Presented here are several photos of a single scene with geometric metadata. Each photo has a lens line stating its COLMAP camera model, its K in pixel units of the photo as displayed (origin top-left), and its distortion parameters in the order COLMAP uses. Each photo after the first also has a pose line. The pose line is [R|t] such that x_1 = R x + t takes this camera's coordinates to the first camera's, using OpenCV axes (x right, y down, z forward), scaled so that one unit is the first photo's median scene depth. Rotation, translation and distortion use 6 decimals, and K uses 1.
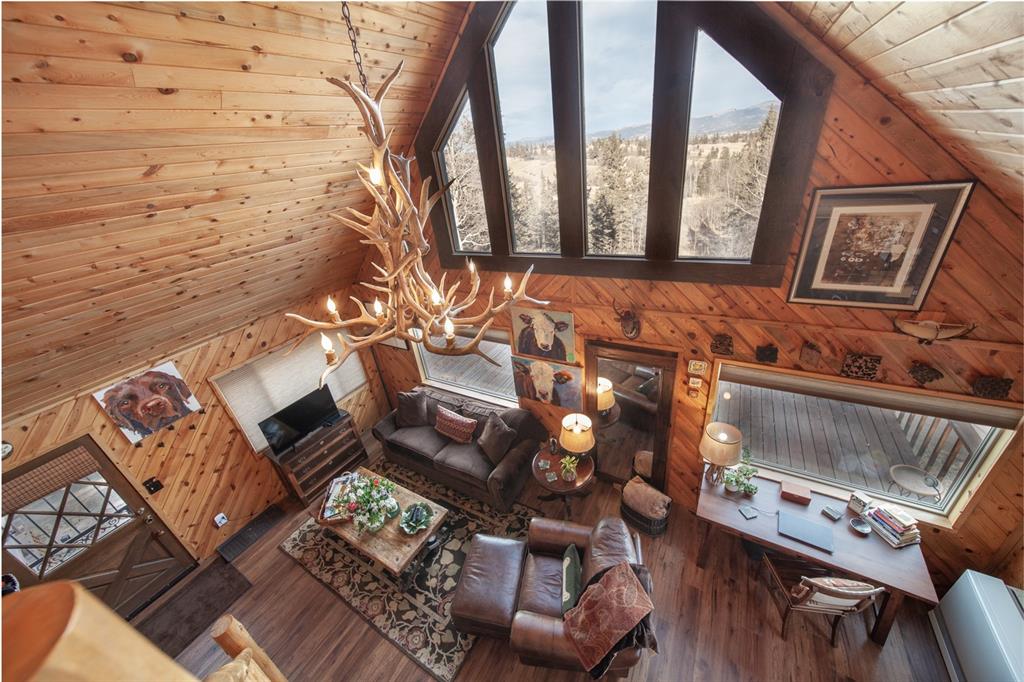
lens RADIAL K [[360.4, 0, 511.8], [0, 360.4, 338.2], [0, 0, 1]] dist [-0.003923, -0.000179]
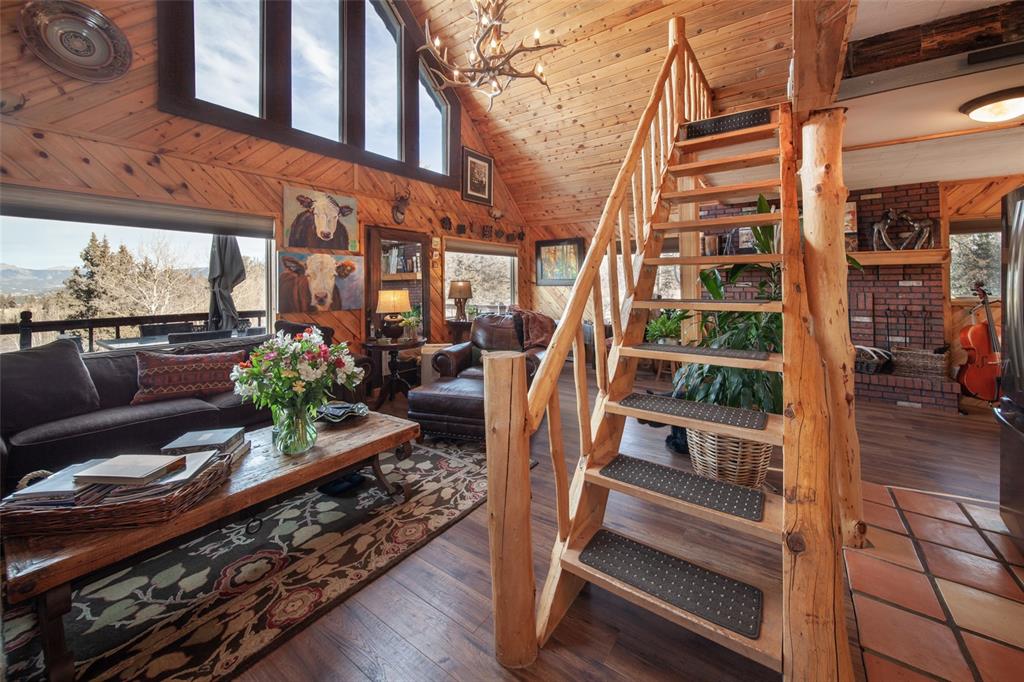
lens RADIAL K [[382.3, 0, 523.5], [0, 382.3, 285.5], [0, 0, 1]] dist [-0.001987, -0.000503]
pose [[0.080146, 0.110517, 0.990637, -0.938442], [0.453602, 0.880924, -0.134975, 0.568318], [-0.887593, 0.460173, 0.020472, 0.660054]]
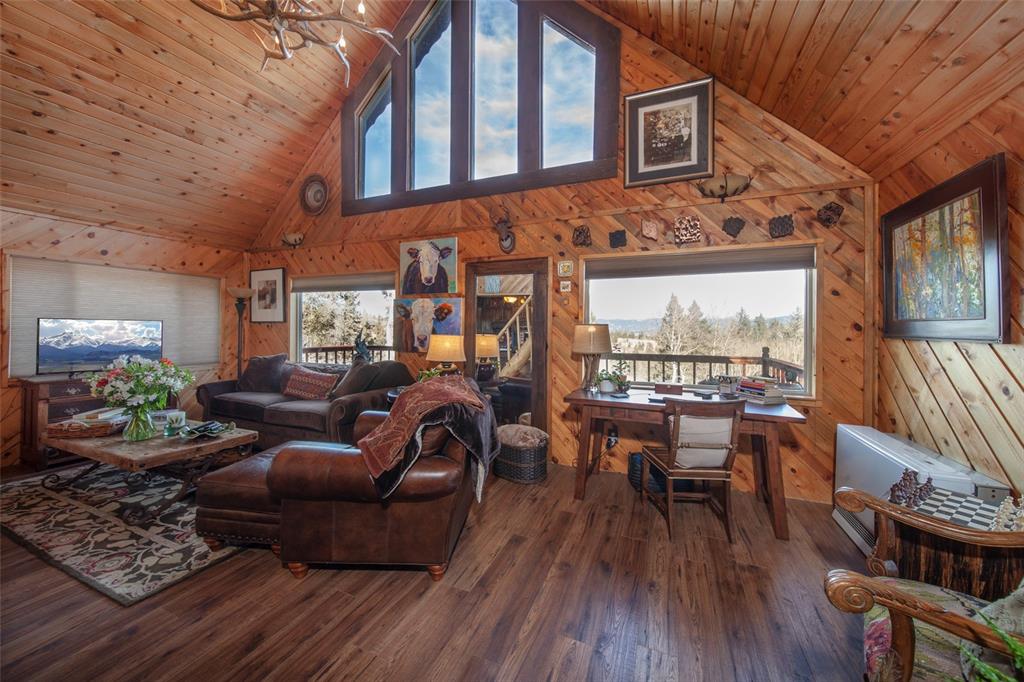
lens RADIAL K [[372.1, 0, 516.4], [0, 372.1, 326.3], [0, 0, 1]] dist [0.001786, -0.001998]
pose [[0.983076, 0.125248, 0.133696, 0.233096], [-0.048010, 0.880417, -0.471763, 0.674403], [-0.176796, 0.457360, 0.871530, 0.152644]]
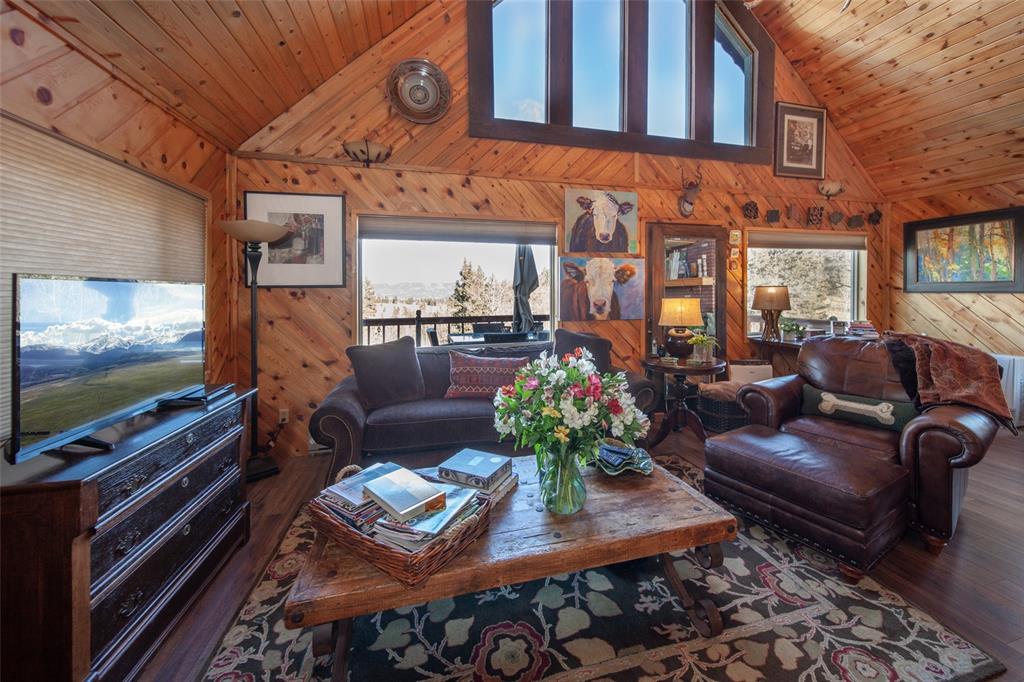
lens RADIAL K [[374.5, 0, 522.2], [0, 374.5, 300.5], [0, 0, 1]] dist [-0.001414, -0.000245]
pose [[0.702649, 0.095000, 0.705166, -0.740204], [0.257745, 0.889758, -0.376694, 0.496839], [-0.663213, 0.446437, 0.600702, 0.748565]]
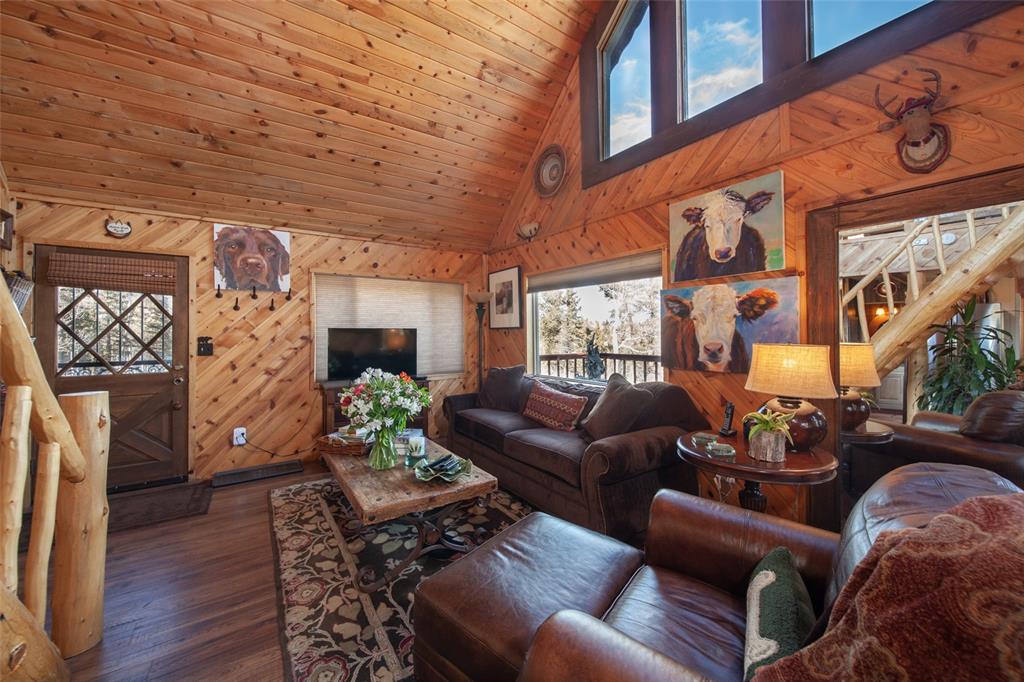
lens RADIAL K [[383.5, 0, 511.1], [0, 383.5, 328.7], [0, 0, 1]] dist [-0.001814, -0.000244]
pose [[0.901429, 0.106019, -0.419745, 0.061365], [-0.280764, 0.881178, -0.380391, 0.533773], [0.329541, 0.460744, 0.824086, 0.470363]]
